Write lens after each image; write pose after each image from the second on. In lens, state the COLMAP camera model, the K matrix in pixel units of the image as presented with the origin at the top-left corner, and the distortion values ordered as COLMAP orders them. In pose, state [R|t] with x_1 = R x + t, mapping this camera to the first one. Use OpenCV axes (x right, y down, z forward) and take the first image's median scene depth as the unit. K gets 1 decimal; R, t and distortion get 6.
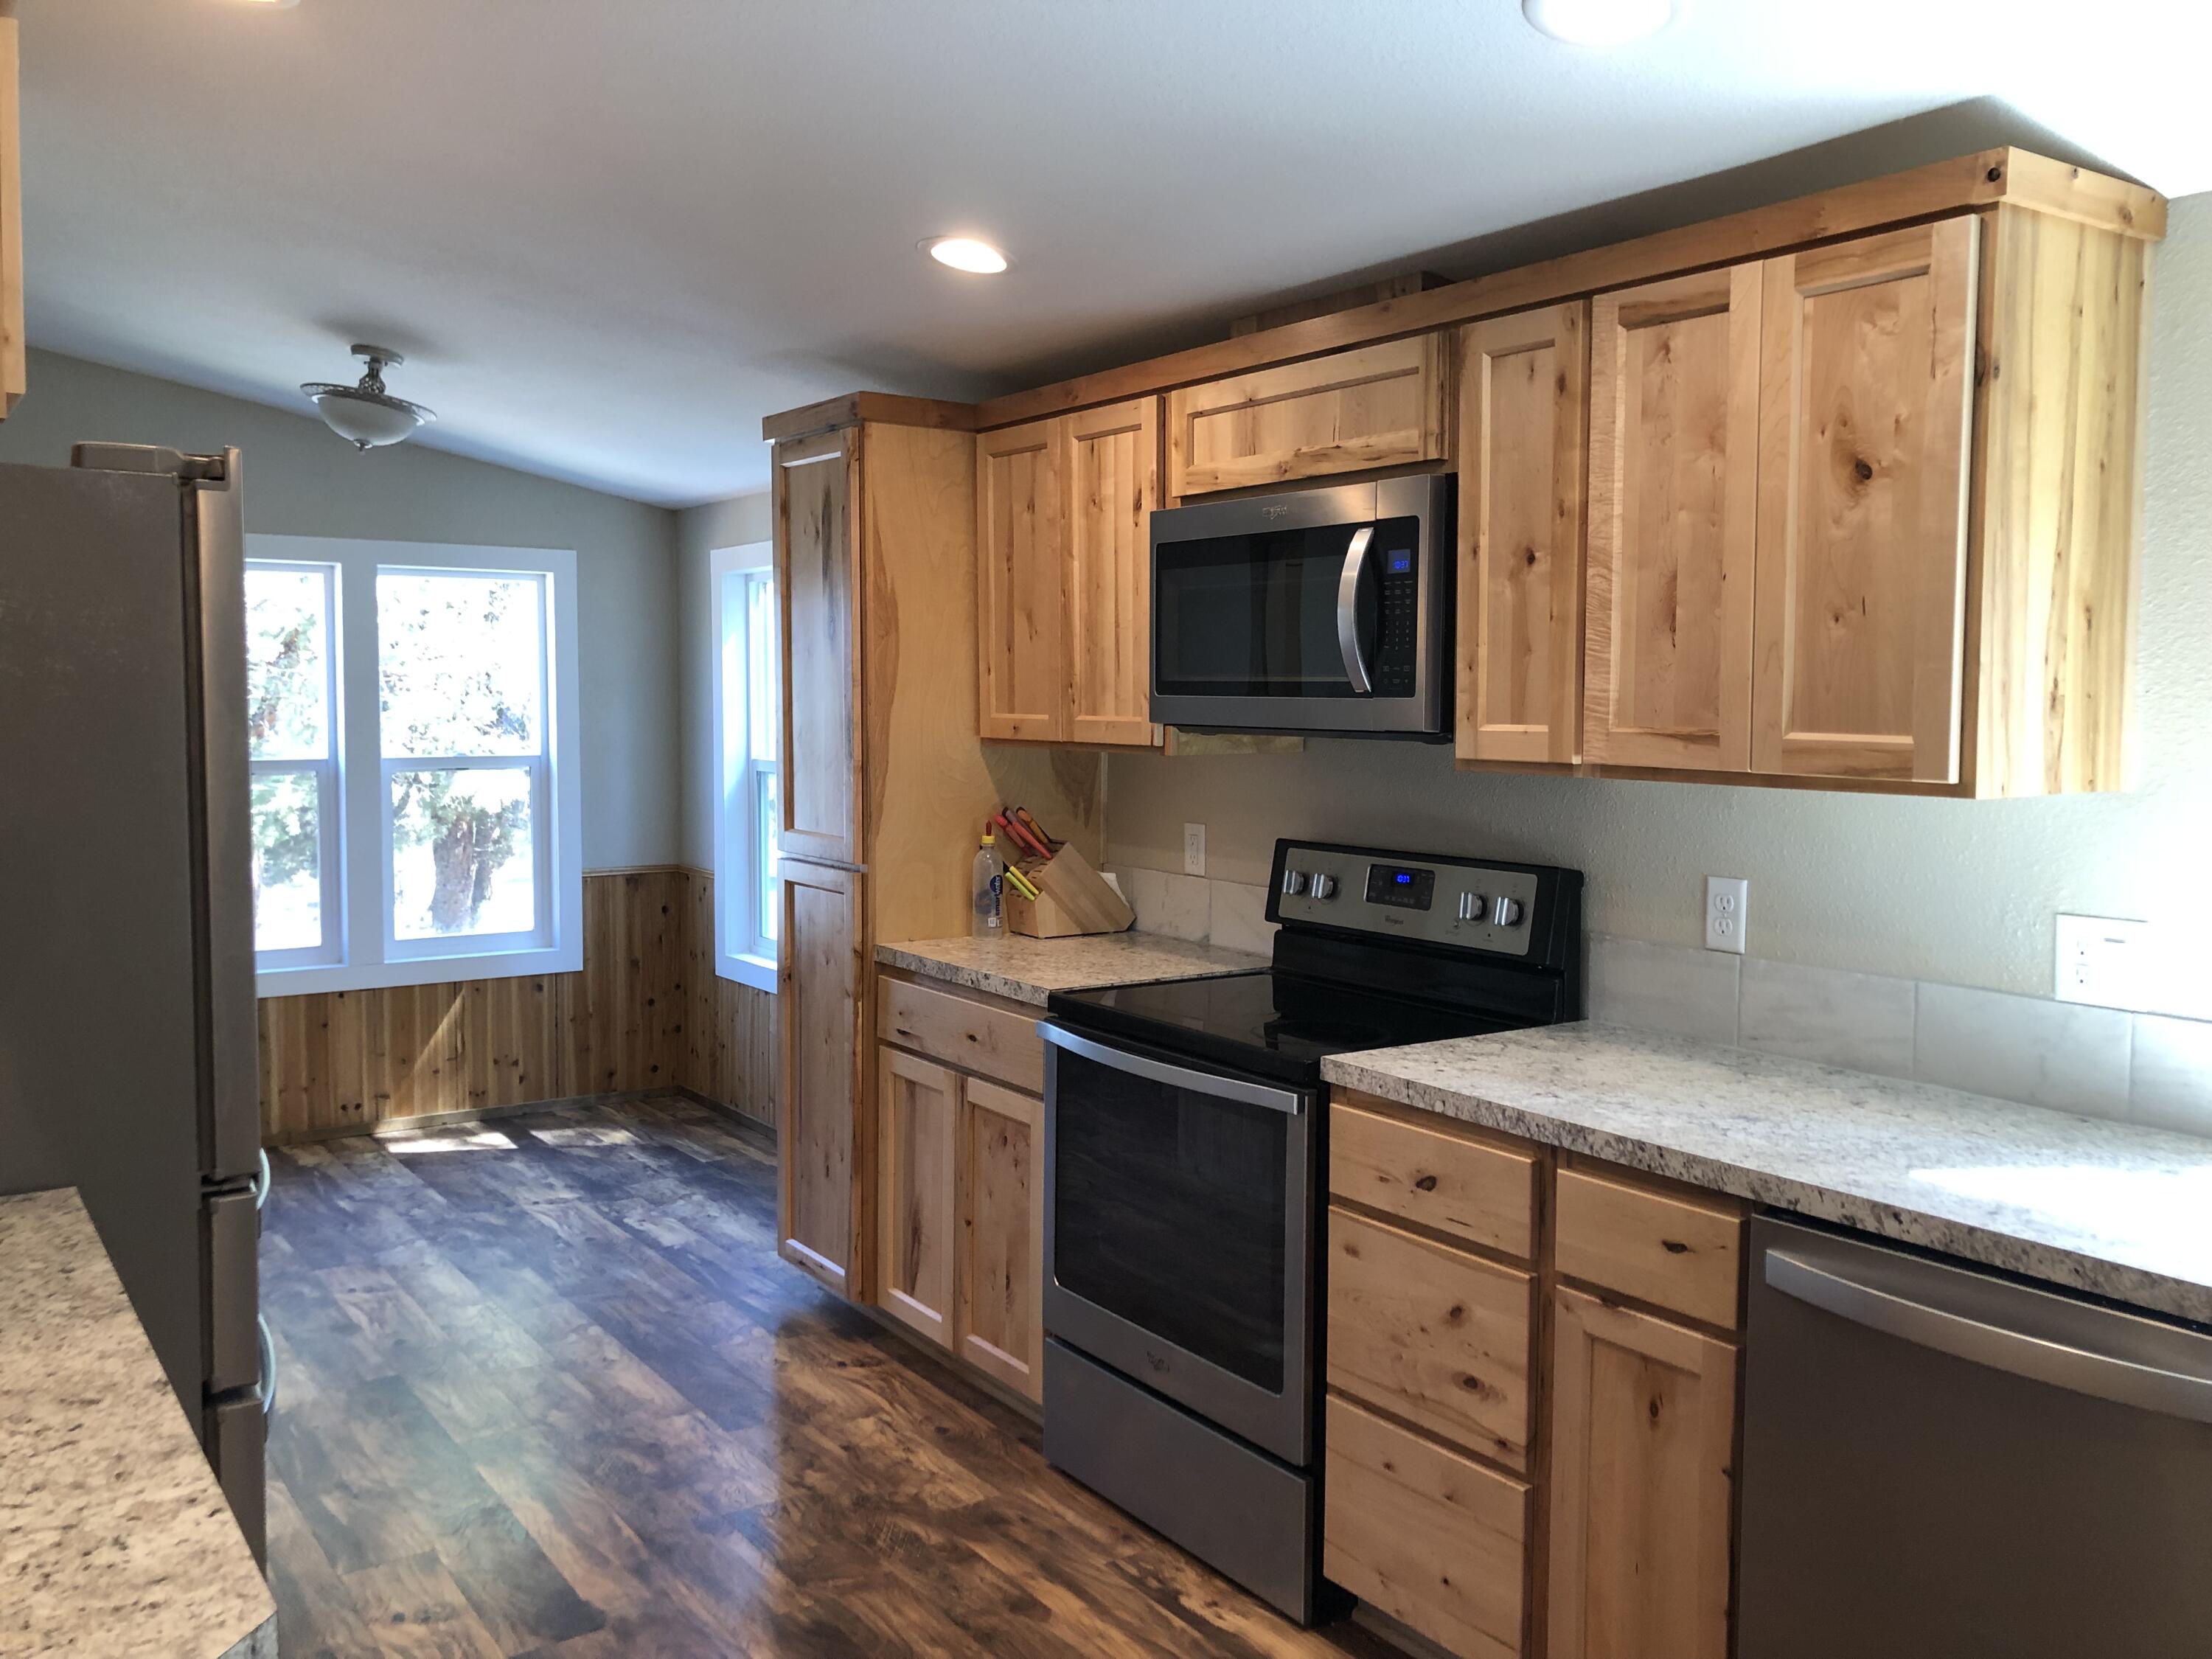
lens RADIAL K [[1804.0, 0, 1117.0], [0, 1804.0, 805.3], [0, 0, 1]] dist [0.035512, -0.027856]
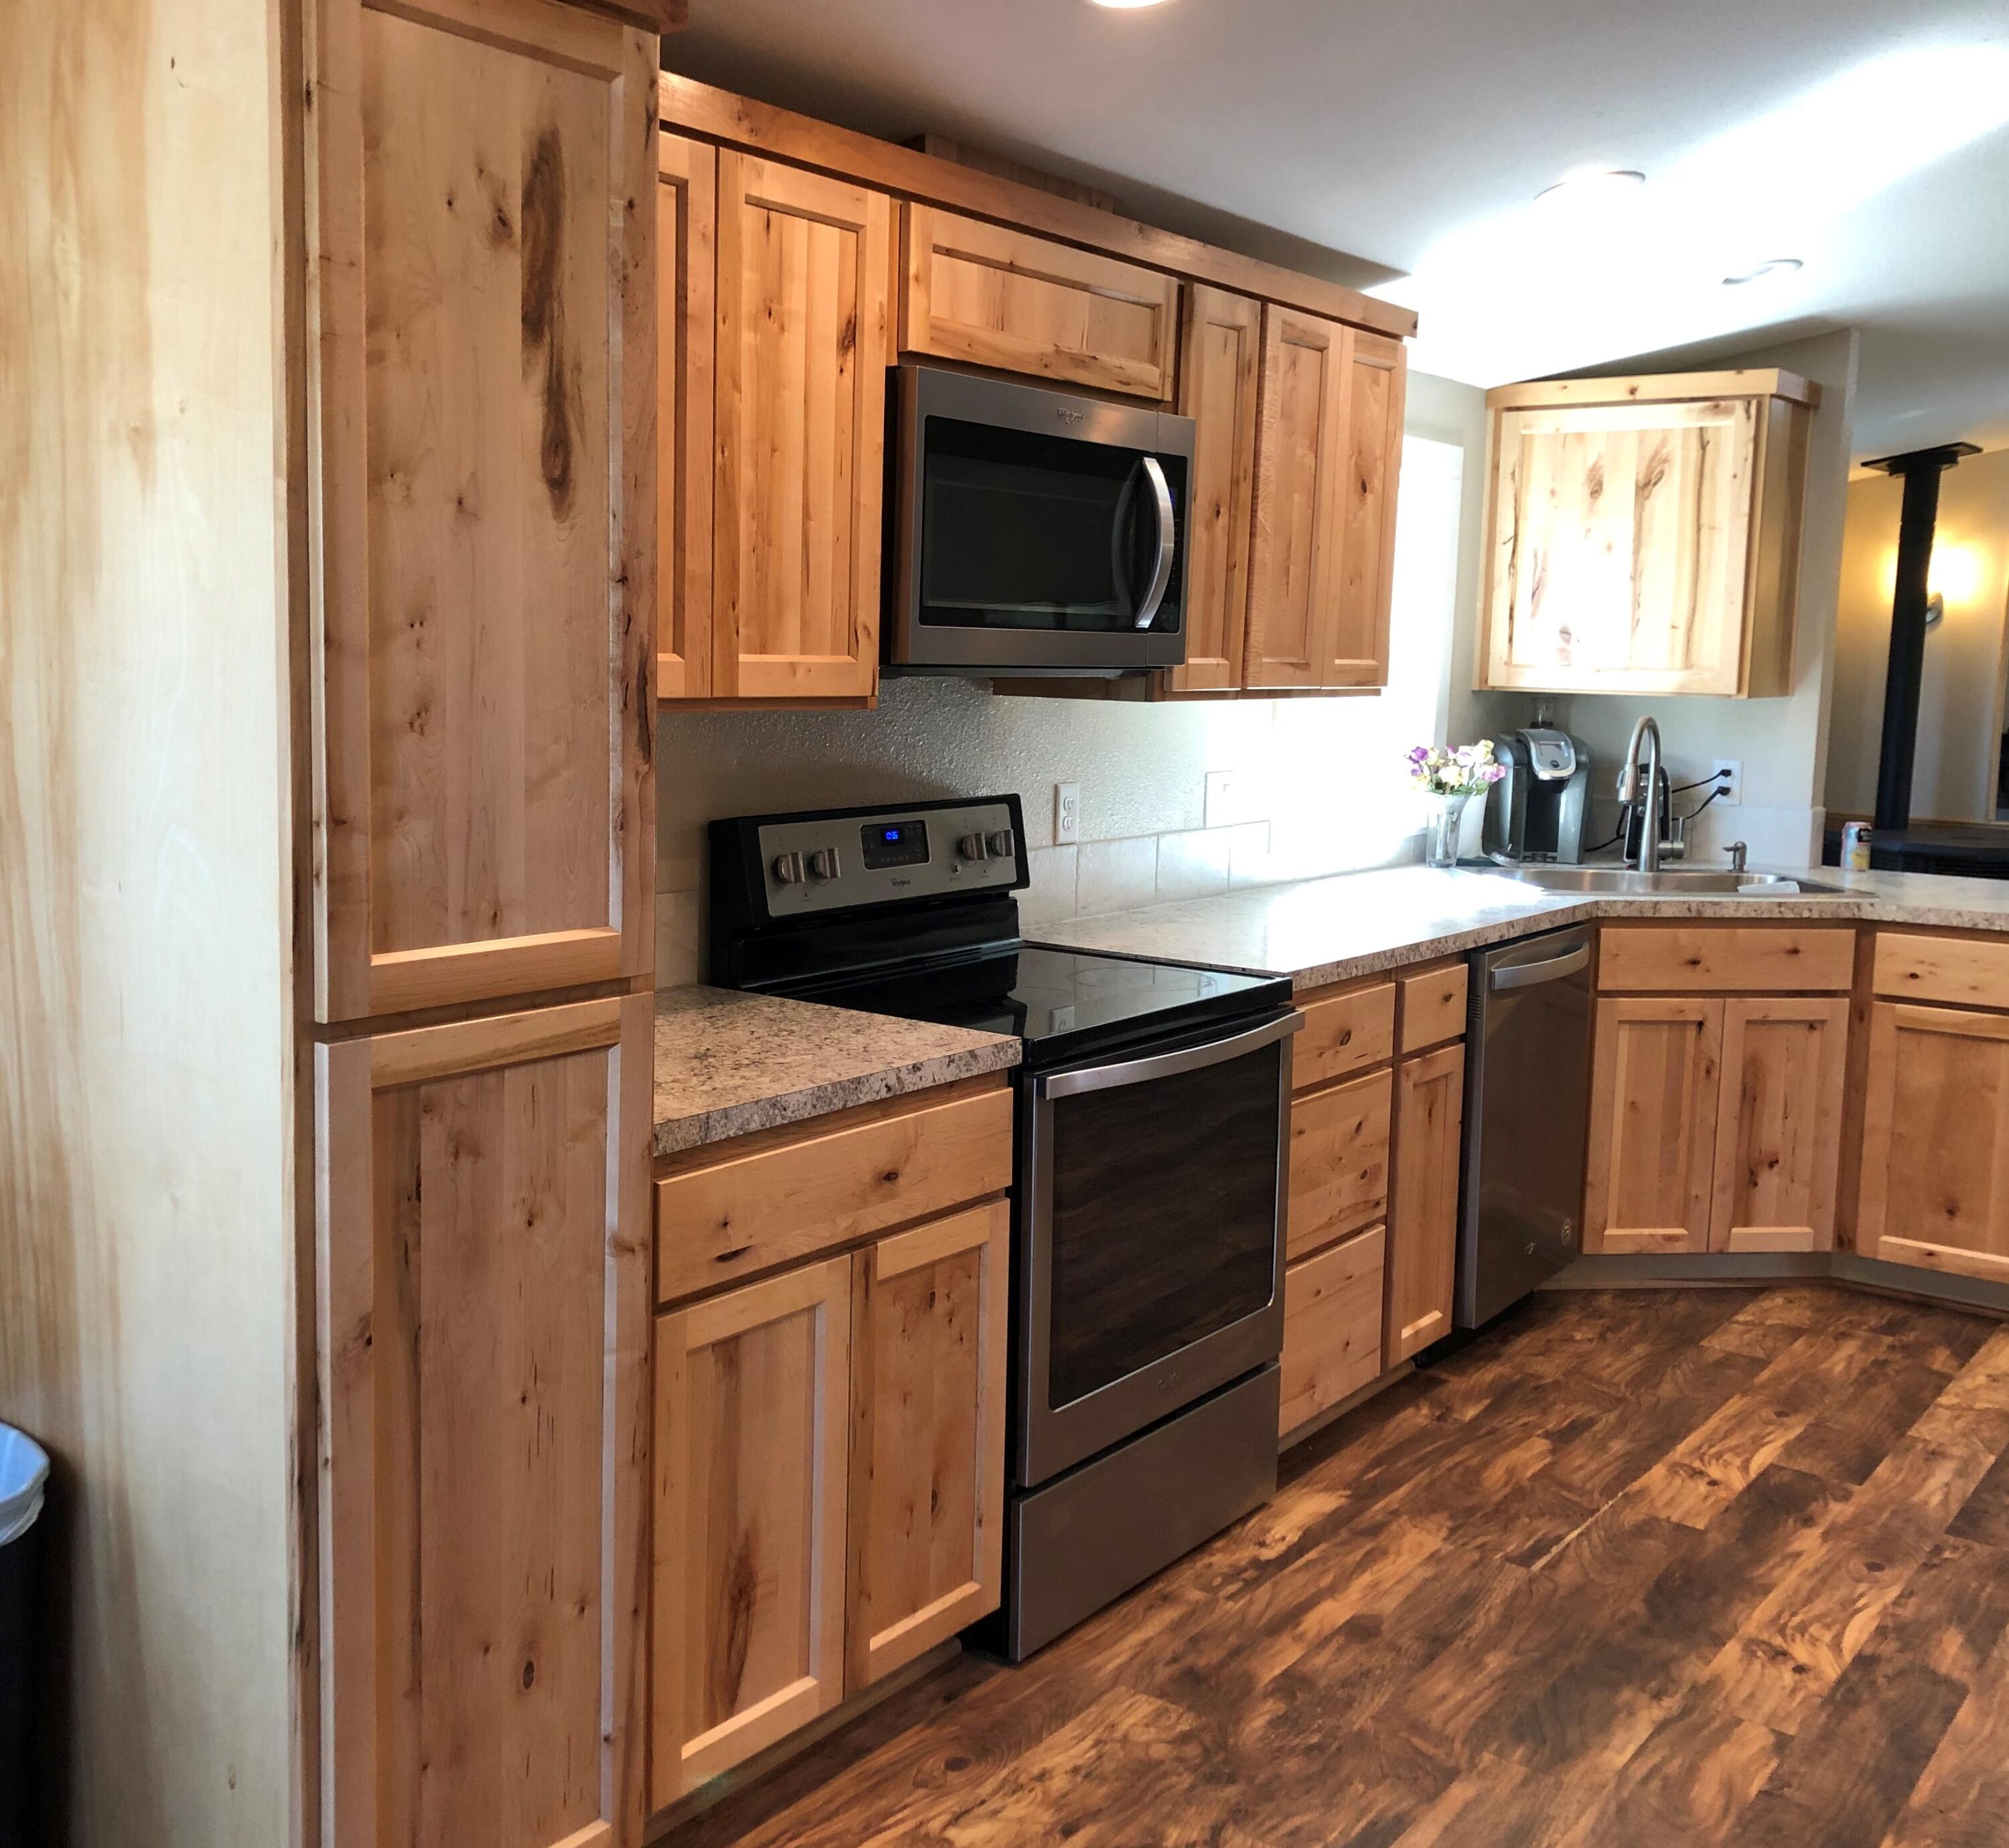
lens RADIAL K [[2012.9, 0, 887.0], [0, 2012.9, 899.8], [0, 0, 1]] dist [0.006642, 0.000000]
pose [[-0.265293, -0.130036, 0.955359, -0.942204], [0.045311, 0.988087, 0.147073, -0.087723], [-0.963103, 0.082306, -0.256240, 1.506656]]
